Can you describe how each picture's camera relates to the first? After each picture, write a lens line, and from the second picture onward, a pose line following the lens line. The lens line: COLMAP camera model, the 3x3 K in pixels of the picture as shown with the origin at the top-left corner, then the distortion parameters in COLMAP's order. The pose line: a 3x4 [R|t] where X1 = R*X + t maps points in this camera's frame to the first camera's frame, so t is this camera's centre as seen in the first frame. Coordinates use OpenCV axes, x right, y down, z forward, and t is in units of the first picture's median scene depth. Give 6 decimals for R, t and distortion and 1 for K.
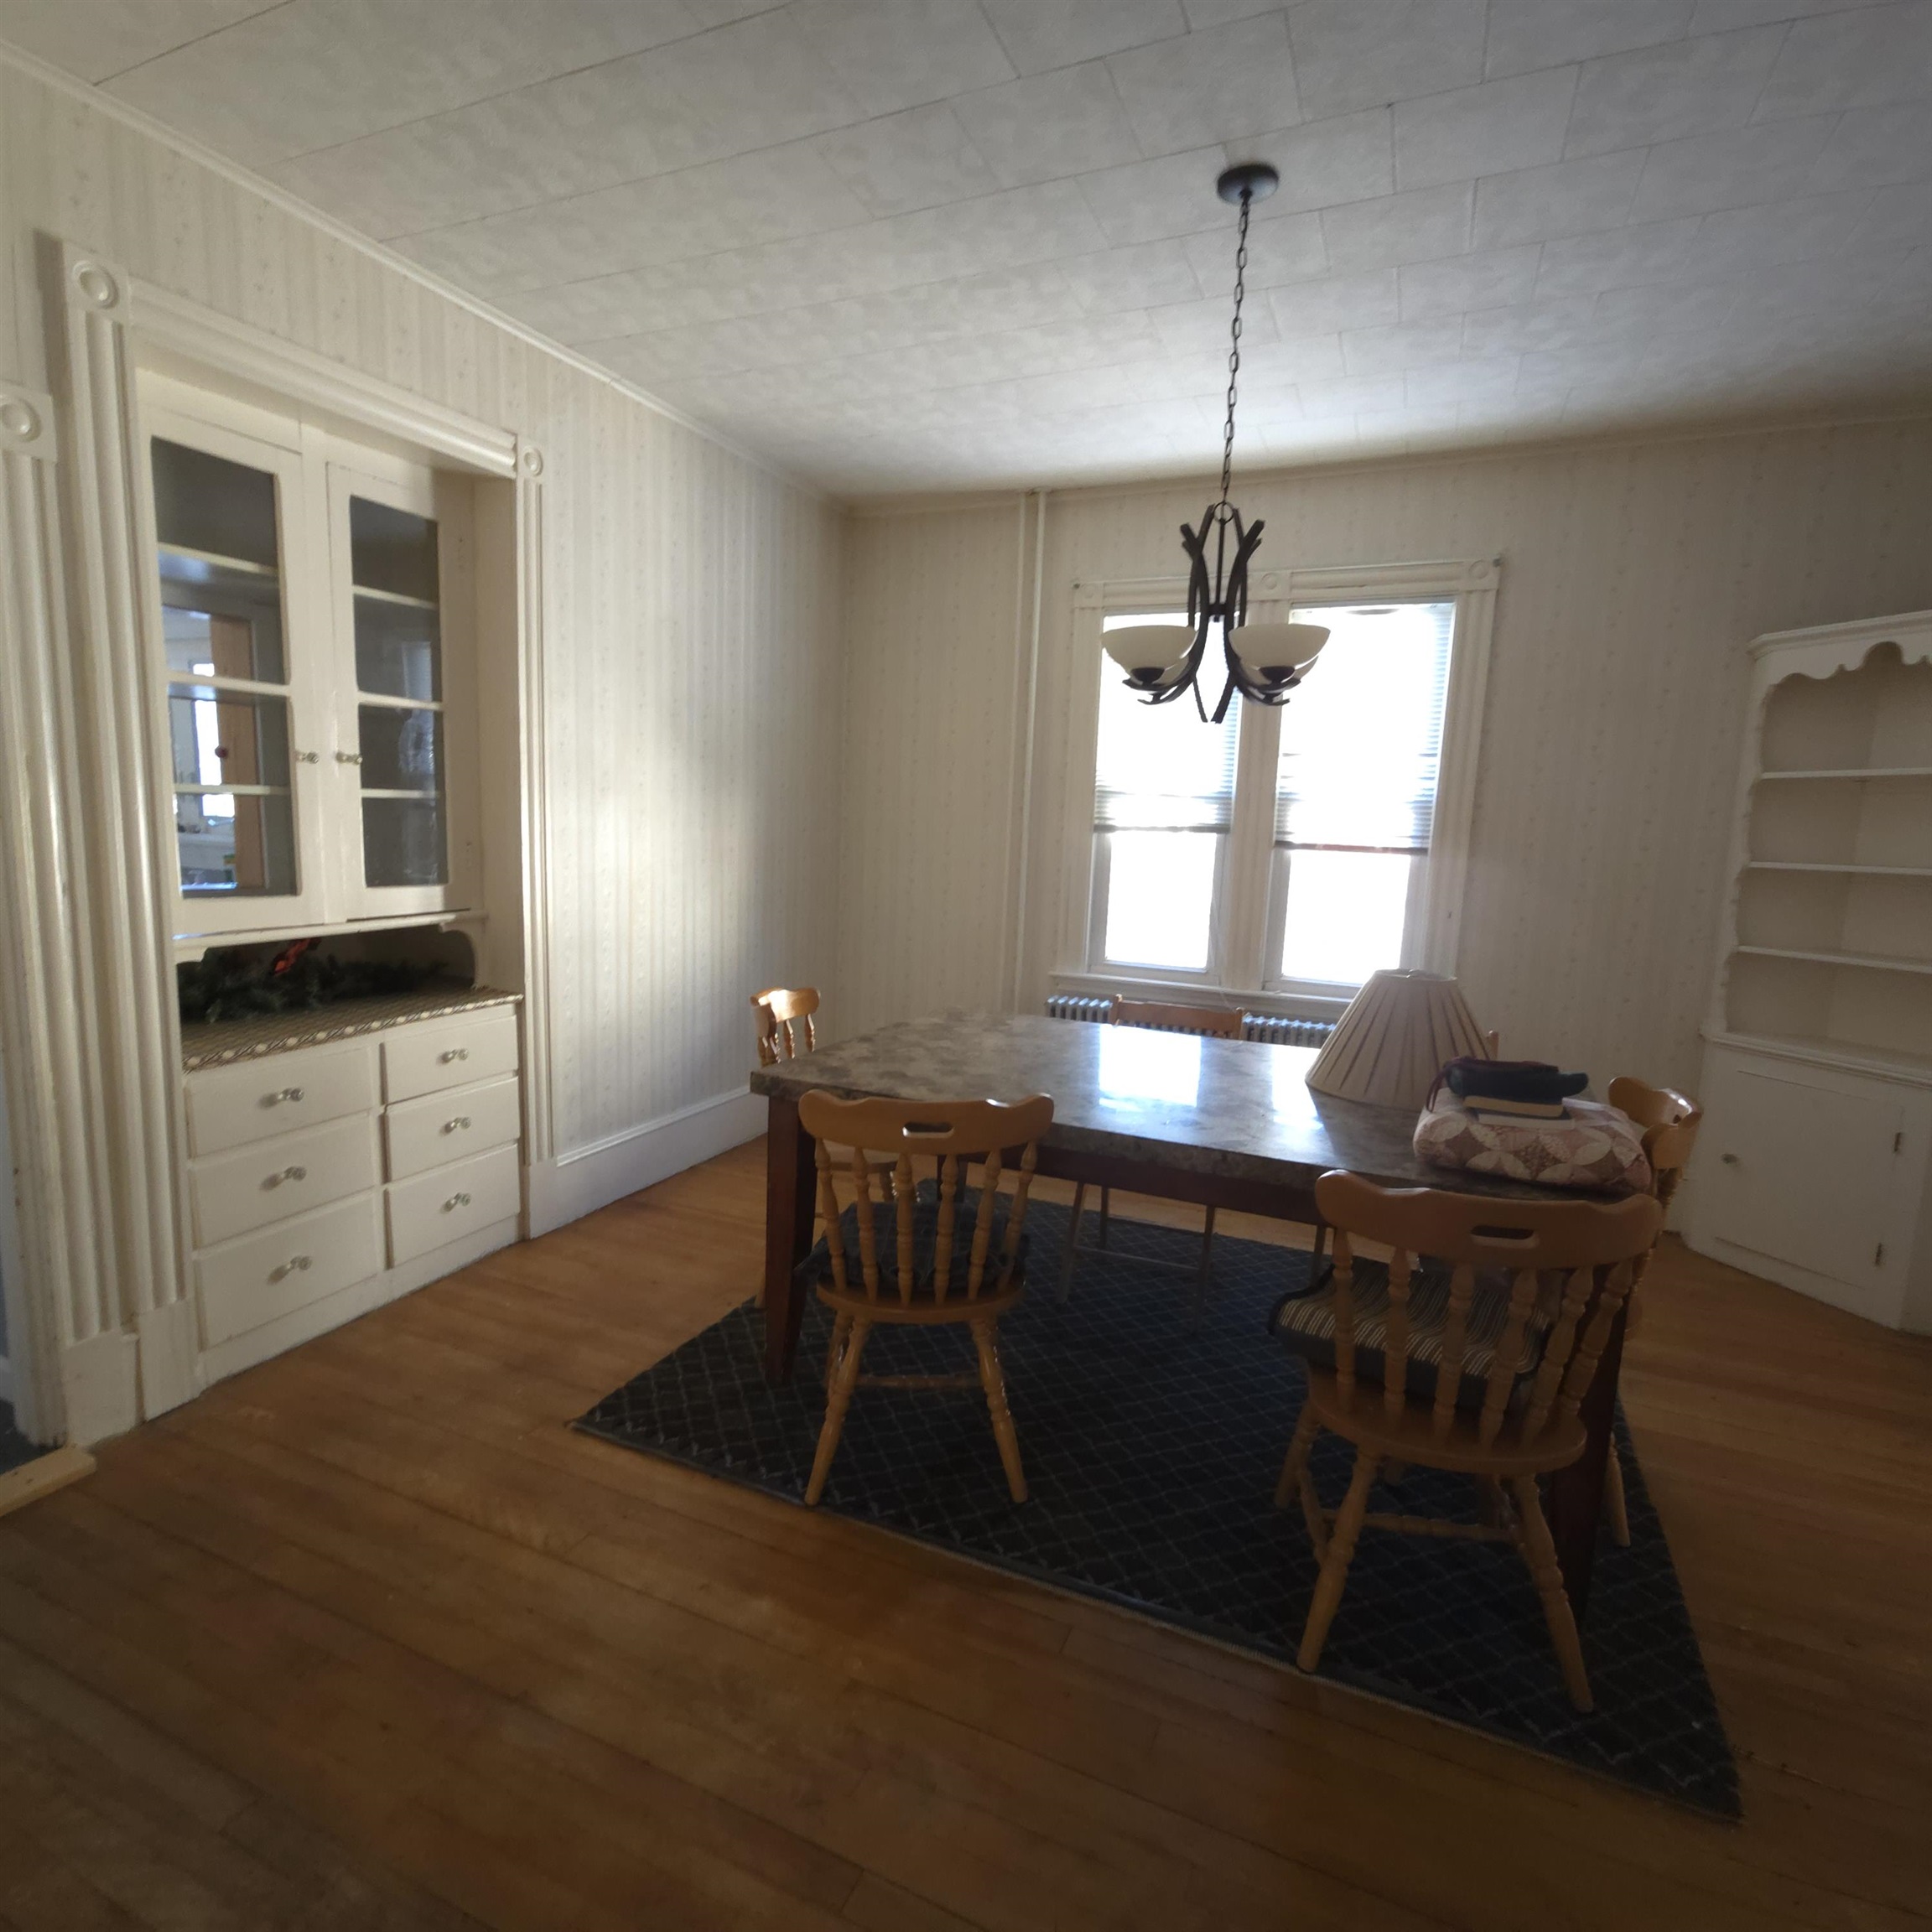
lens RADIAL K [[1066.9, 0, 963.6], [0, 1066.9, 968.6], [0, 0, 1]] dist [0.010025, 0.000312]
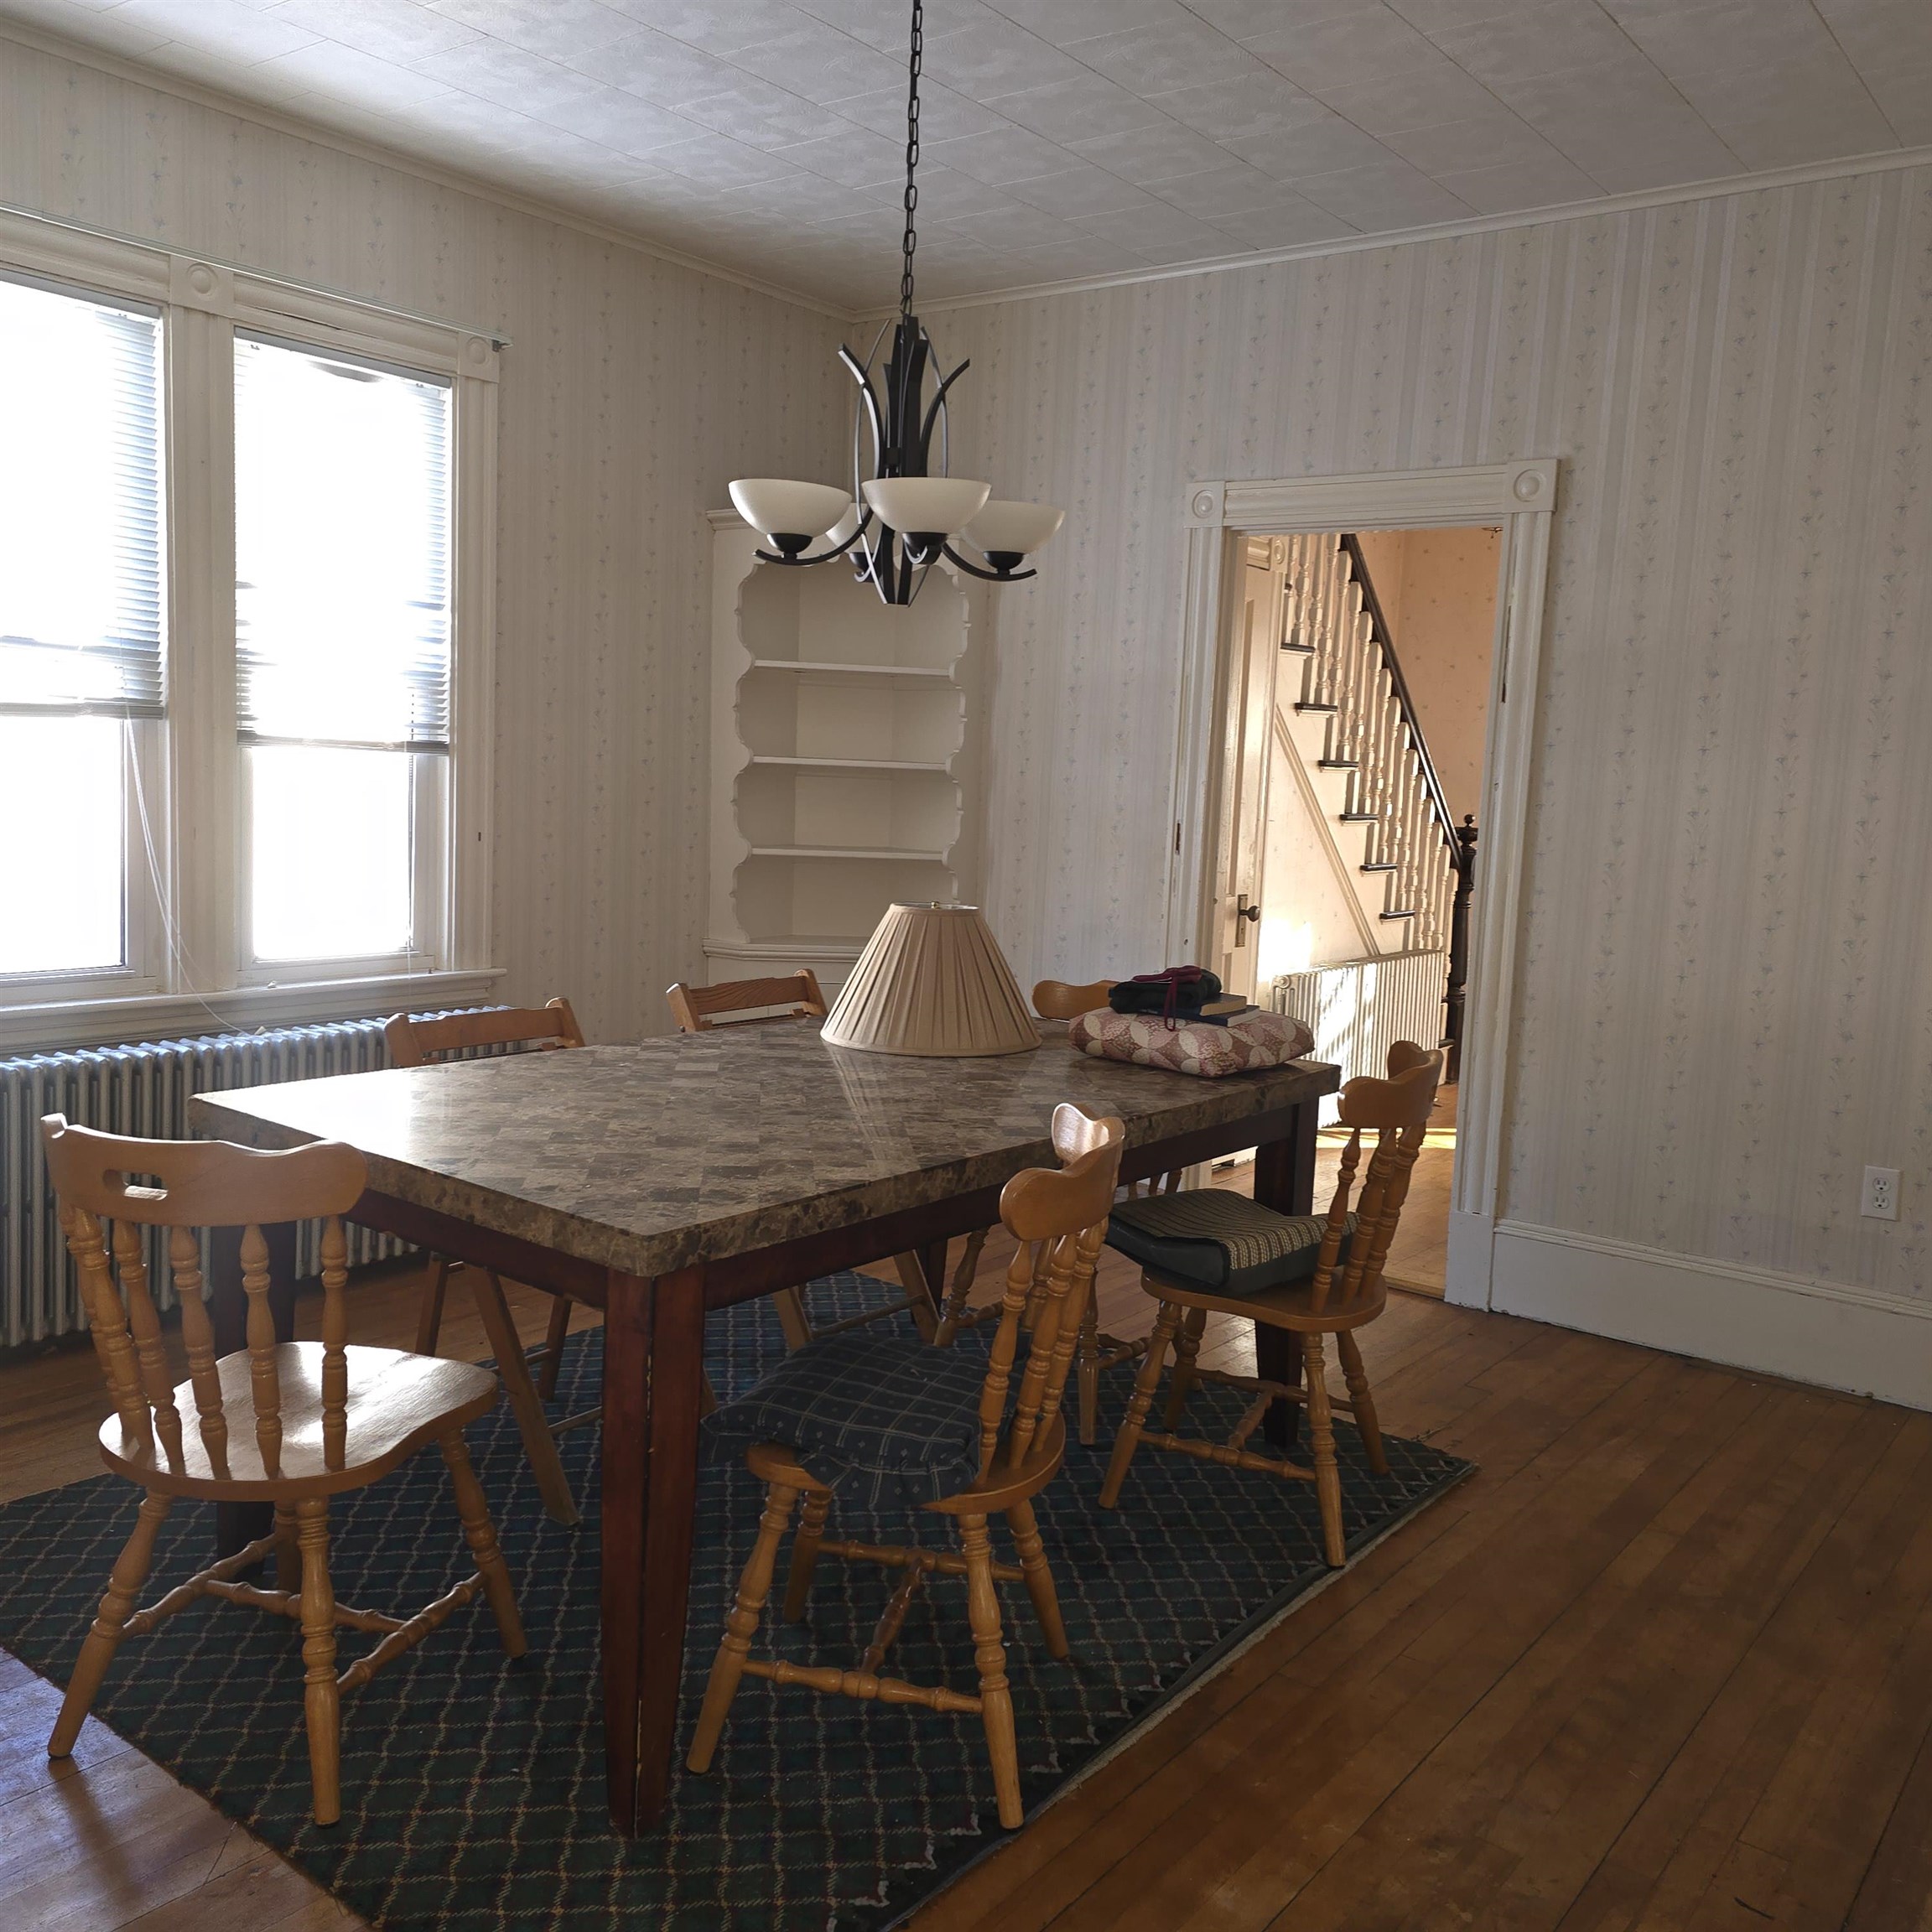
lens RADIAL K [[1743.9, 0, 954.1], [0, 1743.9, 975.2], [0, 0, 1]] dist [0.107334, -0.121064]
pose [[0.252028, -0.146854, 0.956512, -1.068737], [0.098119, 0.987203, 0.125713, -0.133936], [-0.962733, 0.062169, 0.263212, 0.698576]]
